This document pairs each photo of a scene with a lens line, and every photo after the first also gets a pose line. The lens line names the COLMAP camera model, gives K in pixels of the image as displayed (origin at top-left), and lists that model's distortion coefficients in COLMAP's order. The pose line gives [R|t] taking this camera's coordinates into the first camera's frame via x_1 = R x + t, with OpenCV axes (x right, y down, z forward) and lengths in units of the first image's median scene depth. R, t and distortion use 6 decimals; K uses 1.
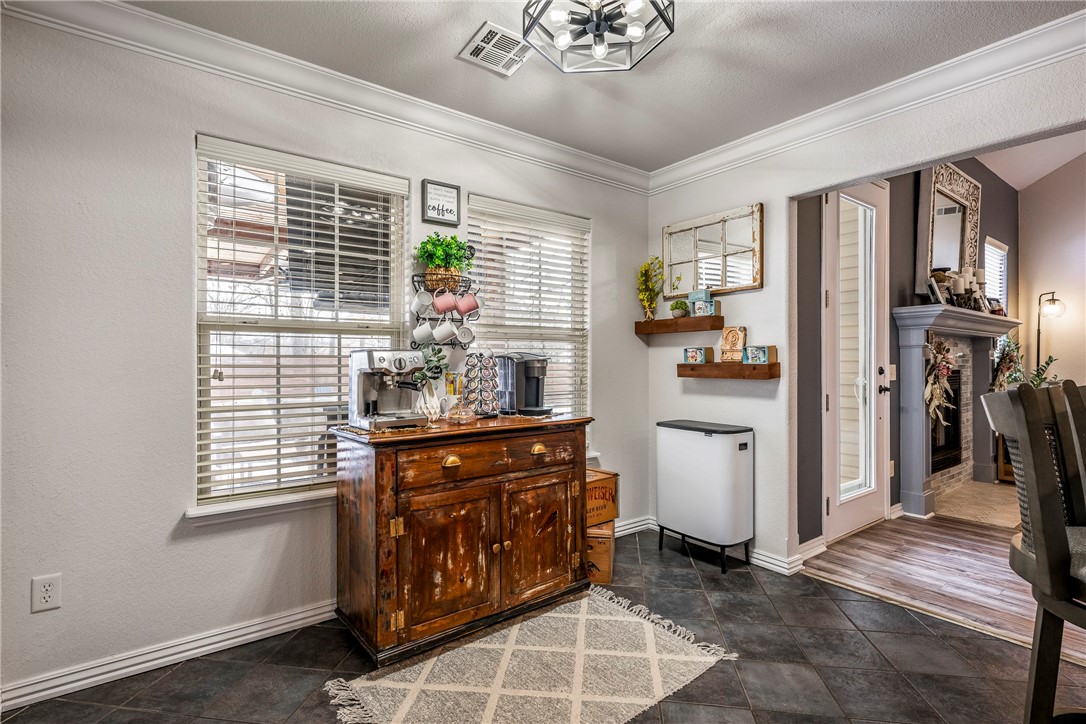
lens RADIAL K [[526.7, 0, 543.1], [0, 526.7, 360.0], [0, 0, 1]] dist [-0.003904, -0.000280]
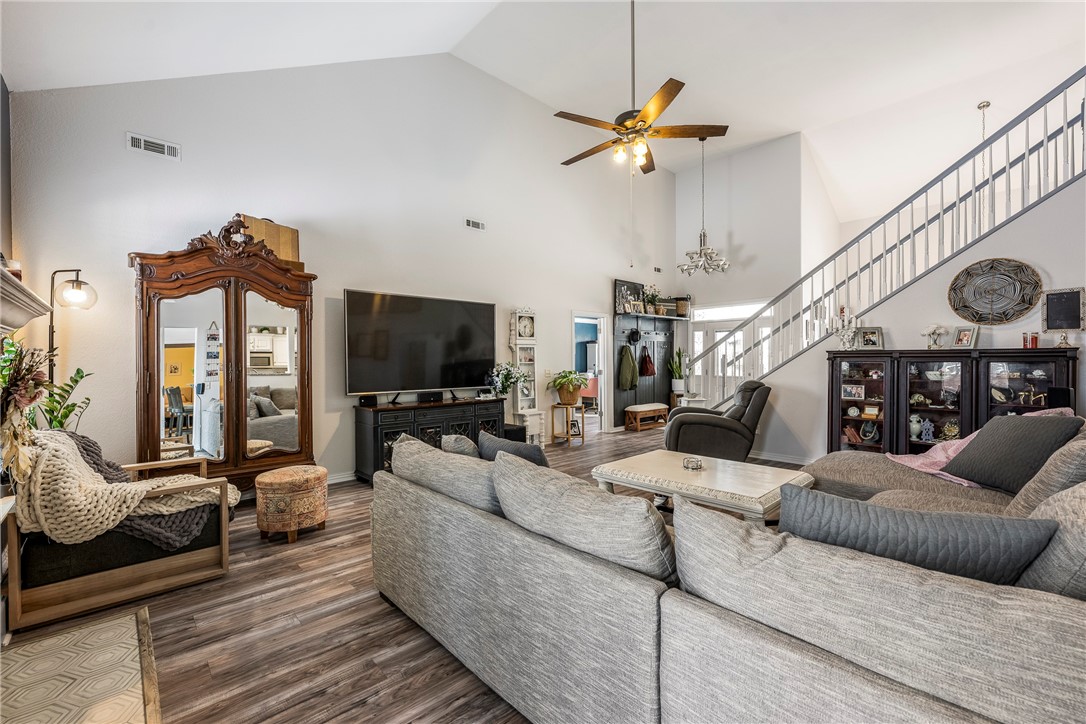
lens RADIAL K [[452.3, 0, 542.9], [0, 452.3, 362.8], [0, 0, 1]] dist [0.002932, 0.000551]
pose [[-0.096212, -0.006480, 0.995340, 0.355541], [0.006128, 0.999956, 0.007102, -0.014858], [-0.995342, 0.006782, -0.096168, 0.480695]]
